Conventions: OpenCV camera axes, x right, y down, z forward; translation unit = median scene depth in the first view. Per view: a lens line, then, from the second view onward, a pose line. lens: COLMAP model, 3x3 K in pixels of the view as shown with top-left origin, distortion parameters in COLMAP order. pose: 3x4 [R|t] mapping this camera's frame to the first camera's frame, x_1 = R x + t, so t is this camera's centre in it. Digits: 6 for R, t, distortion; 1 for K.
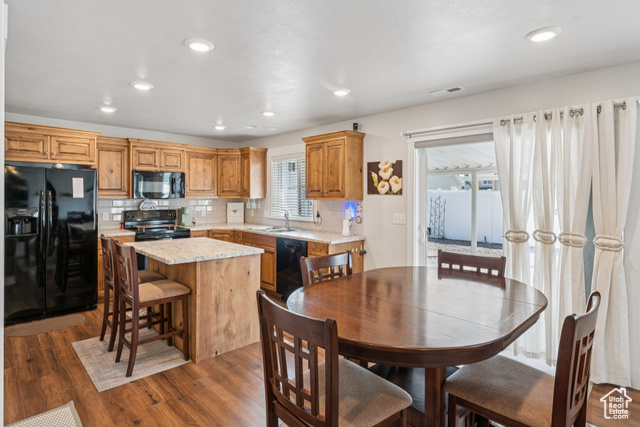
lens RADIAL K [[339.5, 0, 322.1], [0, 339.5, 198.7], [0, 0, 1]] dist [0.000315, -0.000598]
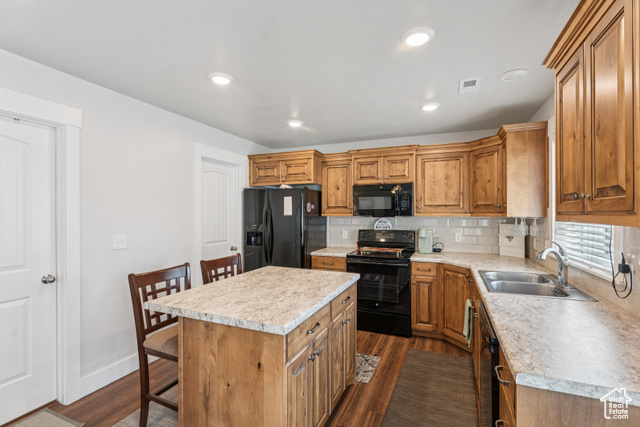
lens RADIAL K [[302.9, 0, 320.0], [0, 302.9, 213.5], [0, 0, 1]] dist [-0.001427, -0.000159]
pose [[0.384516, -0.005414, -0.923102, 0.170907], [-0.005617, 0.999951, -0.008204, -0.001507], [0.923101, 0.008340, 0.384467, 0.671151]]
